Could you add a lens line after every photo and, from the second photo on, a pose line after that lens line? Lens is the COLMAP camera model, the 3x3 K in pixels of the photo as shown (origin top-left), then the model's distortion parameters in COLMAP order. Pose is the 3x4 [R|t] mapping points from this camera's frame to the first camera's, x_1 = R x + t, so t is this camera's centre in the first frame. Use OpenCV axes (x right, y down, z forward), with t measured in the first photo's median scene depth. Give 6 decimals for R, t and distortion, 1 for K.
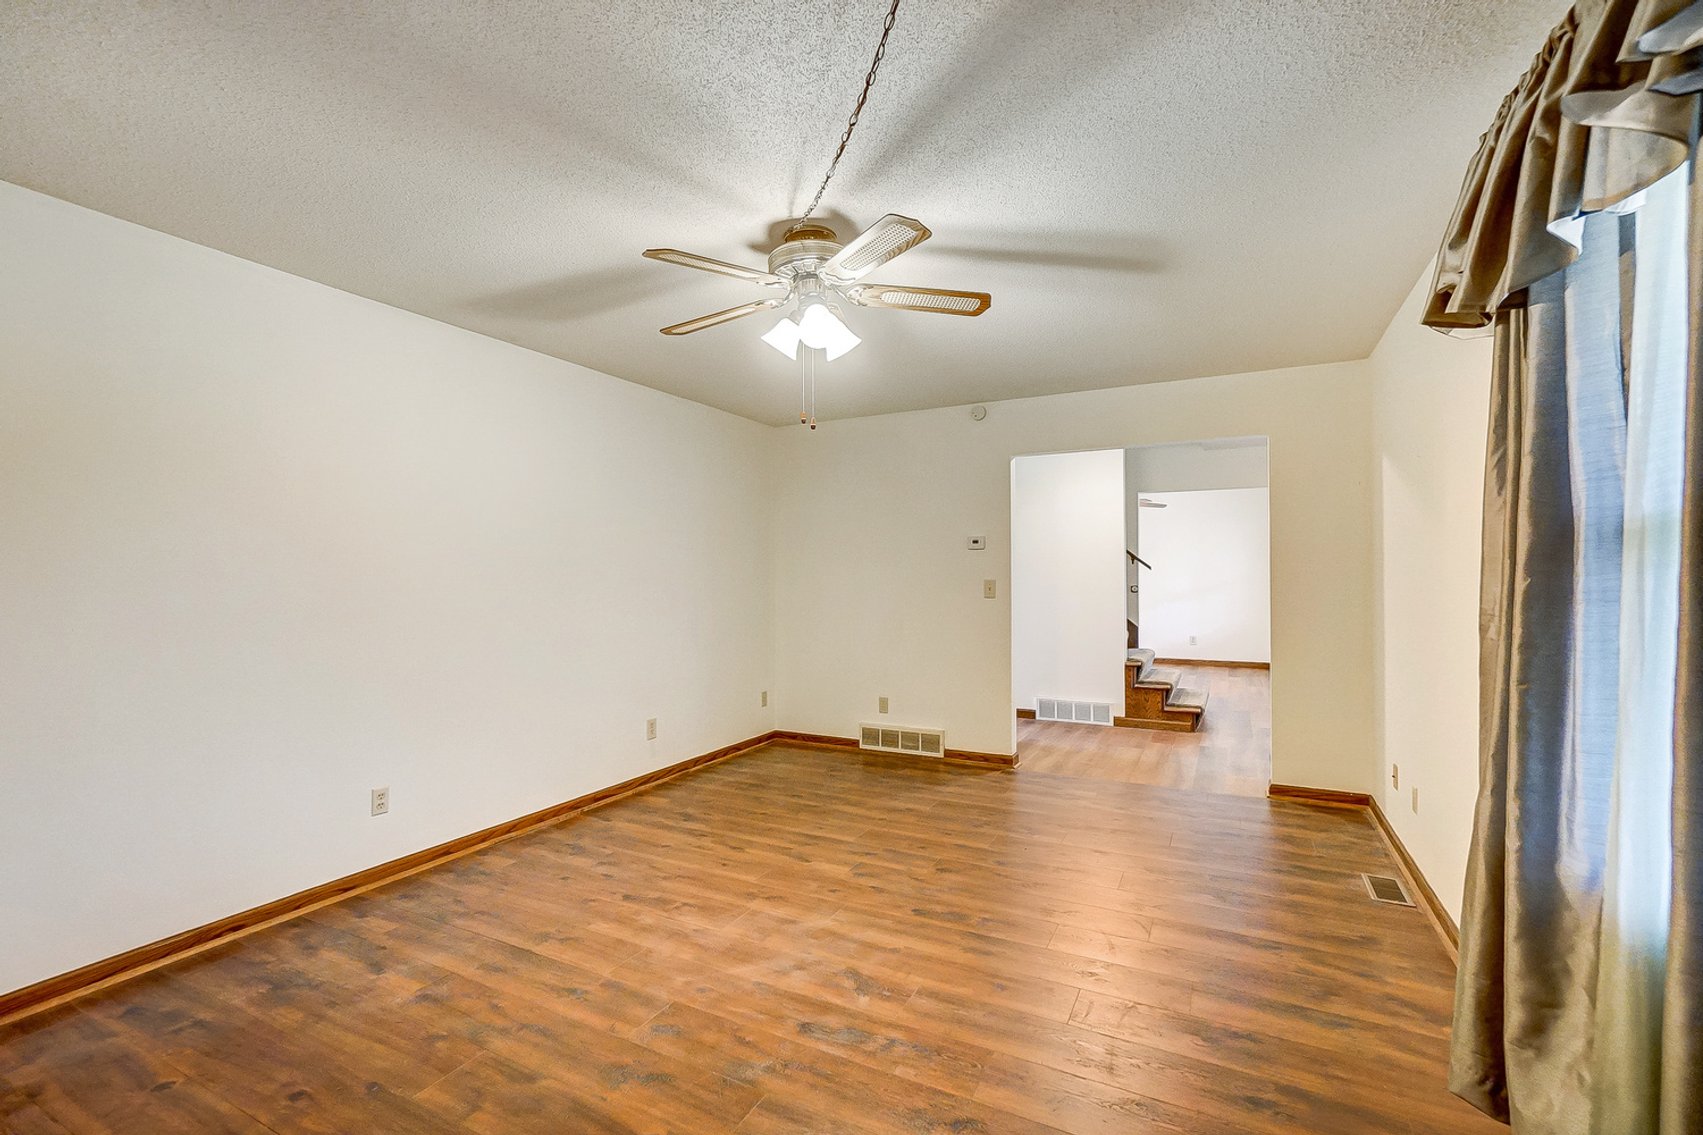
lens RADIAL K [[741.8, 0, 846.5], [0, 741.8, 573.7], [0, 0, 1]] dist [0.004813, 0.004804]
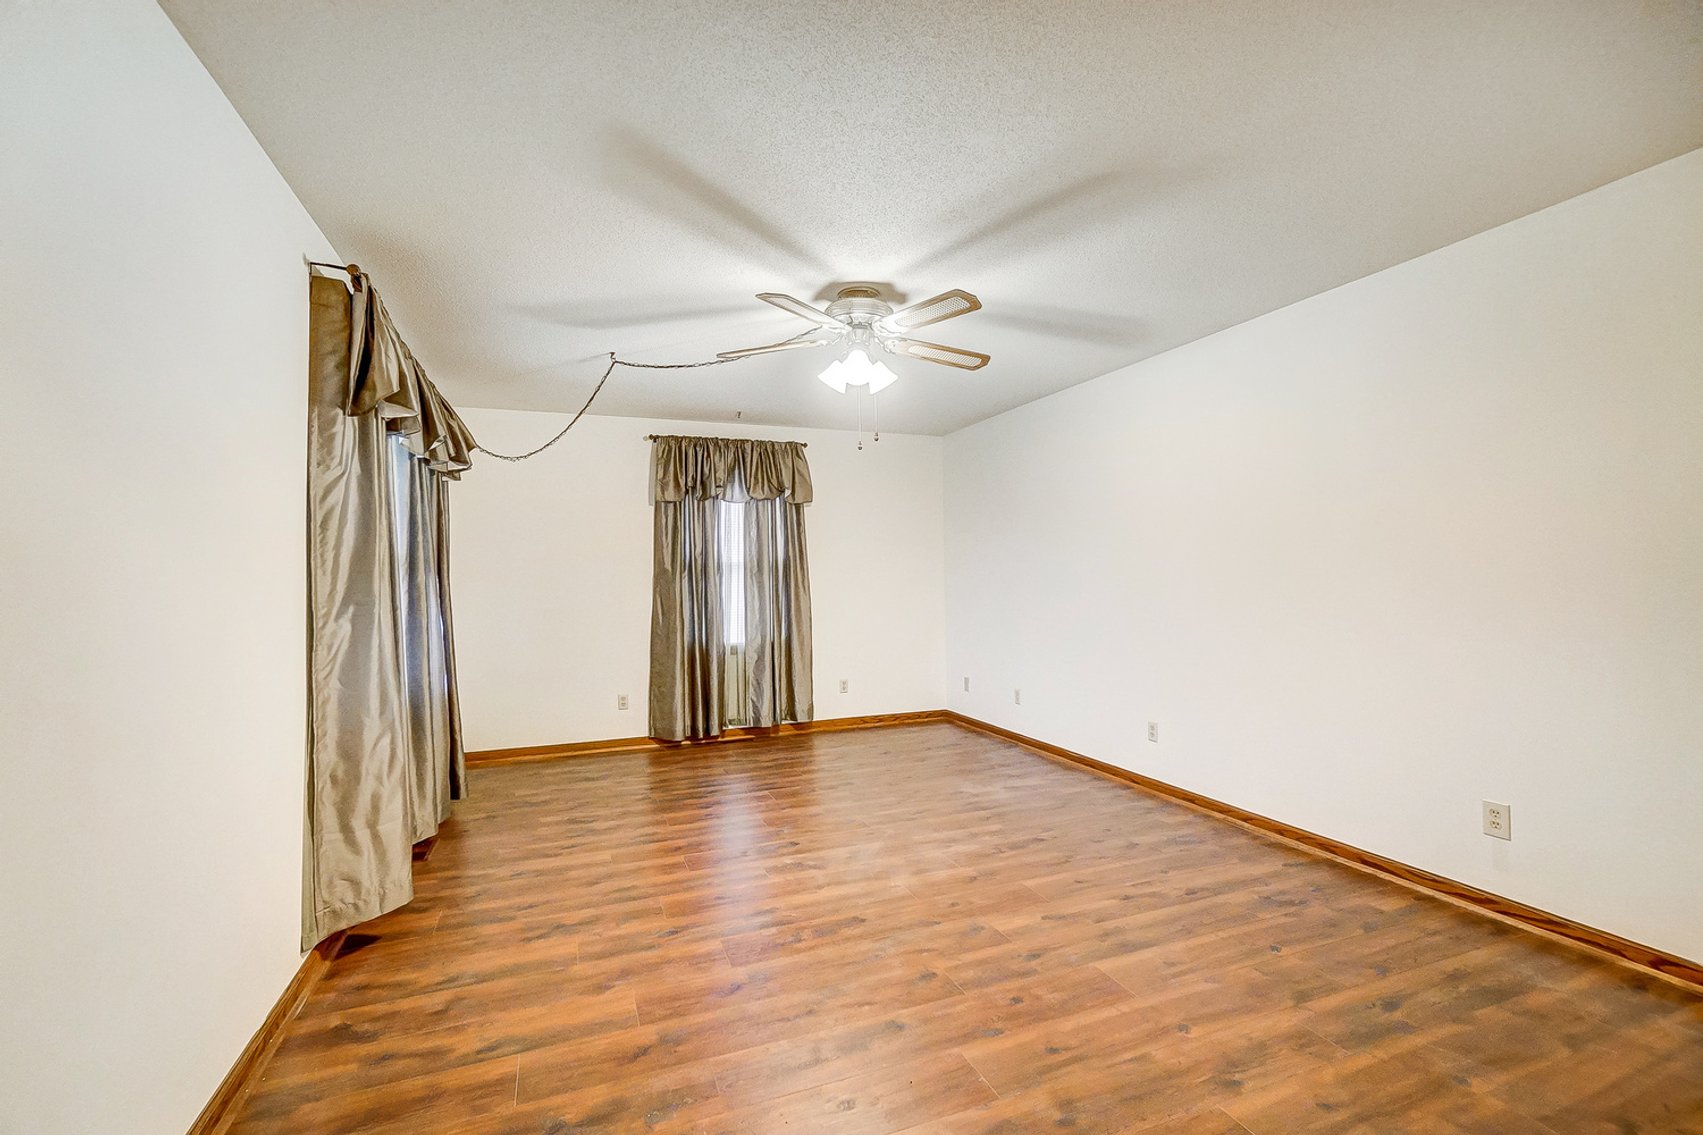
lens RADIAL K [[741.8, 0, 848.5], [0, 741.8, 570.8], [0, 0, 1]] dist [0.004813, 0.004804]
pose [[-0.652382, 0.008063, -0.757847, 0.700142], [0.015173, 0.999882, -0.002424, 0.012002], [0.757738, -0.013080, -0.652427, 1.383570]]
